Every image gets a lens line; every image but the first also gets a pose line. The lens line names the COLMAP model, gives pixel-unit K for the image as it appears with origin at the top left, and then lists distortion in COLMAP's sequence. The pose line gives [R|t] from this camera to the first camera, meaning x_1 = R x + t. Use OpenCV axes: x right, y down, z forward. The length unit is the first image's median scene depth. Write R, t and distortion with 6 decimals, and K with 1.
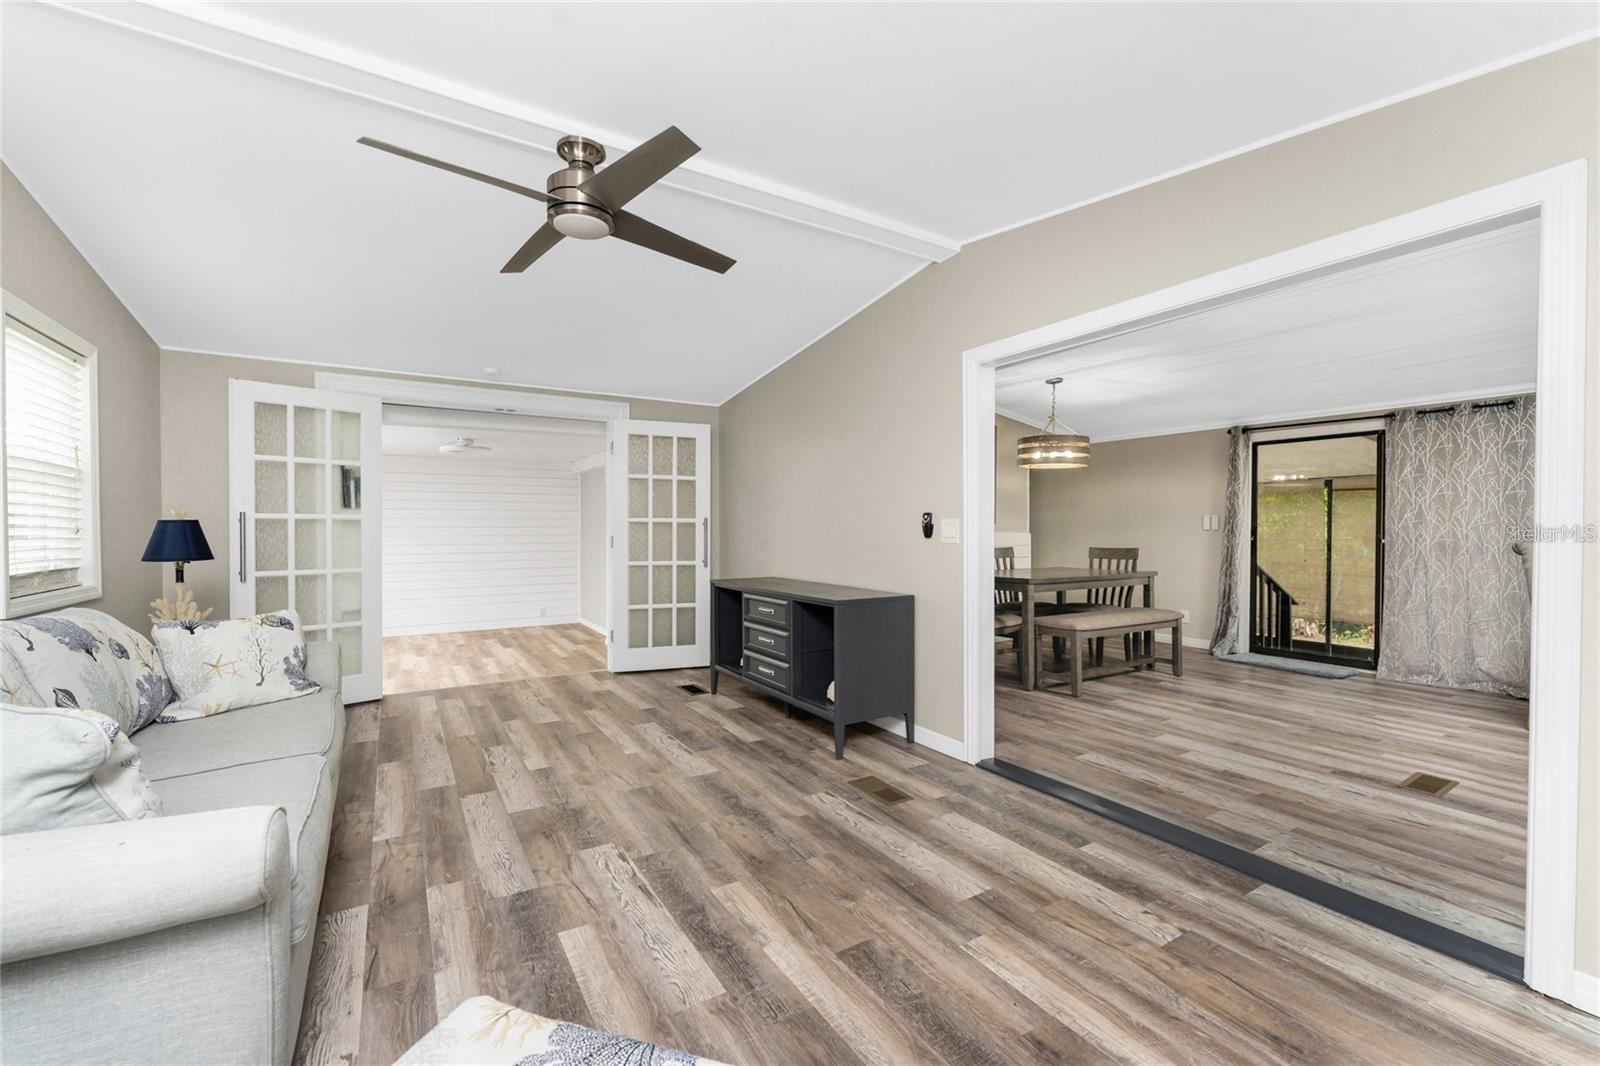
lens RADIAL K [[654.5, 0, 810.3], [0, 654.5, 535.7], [0, 0, 1]] dist [-0.001481, -0.000419]
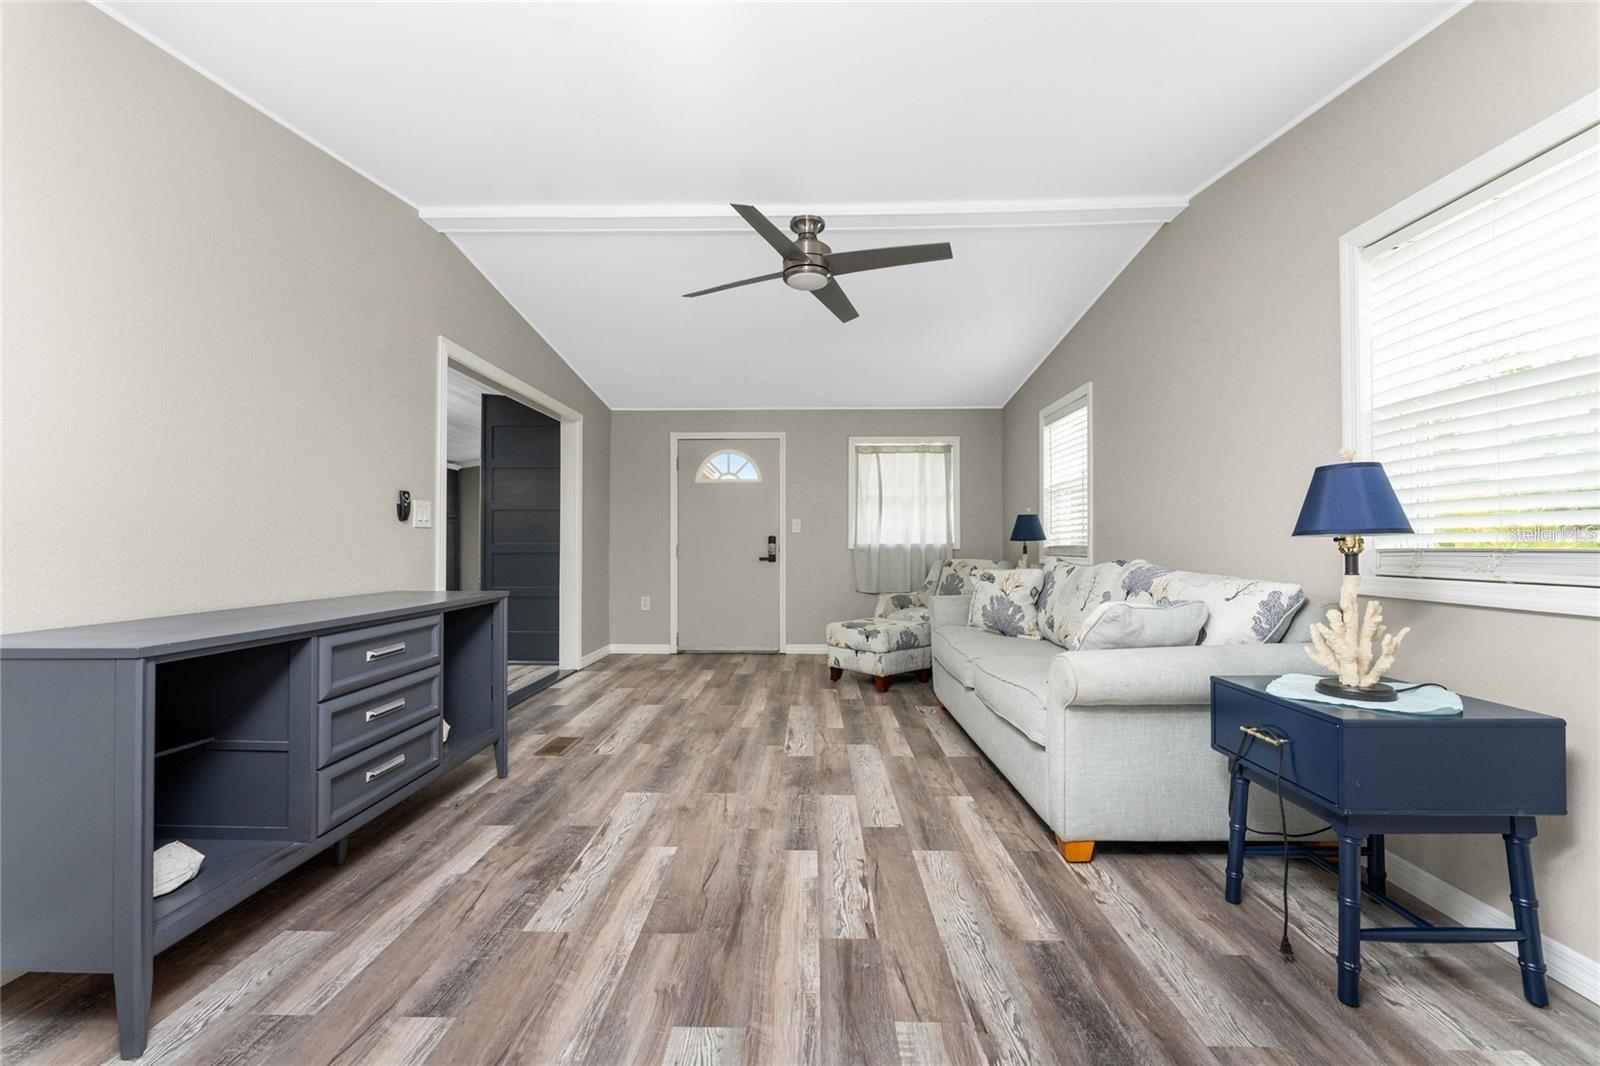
lens RADIAL K [[654.5, 0, 801.2], [0, 654.5, 536.5], [0, 0, 1]] dist [-0.001481, -0.000419]
pose [[-0.833912, 0.007907, 0.551840, -0.833273], [0.008706, 0.999961, -0.001171, 0.034206], [-0.551828, 0.003828, -0.833949, 1.652718]]
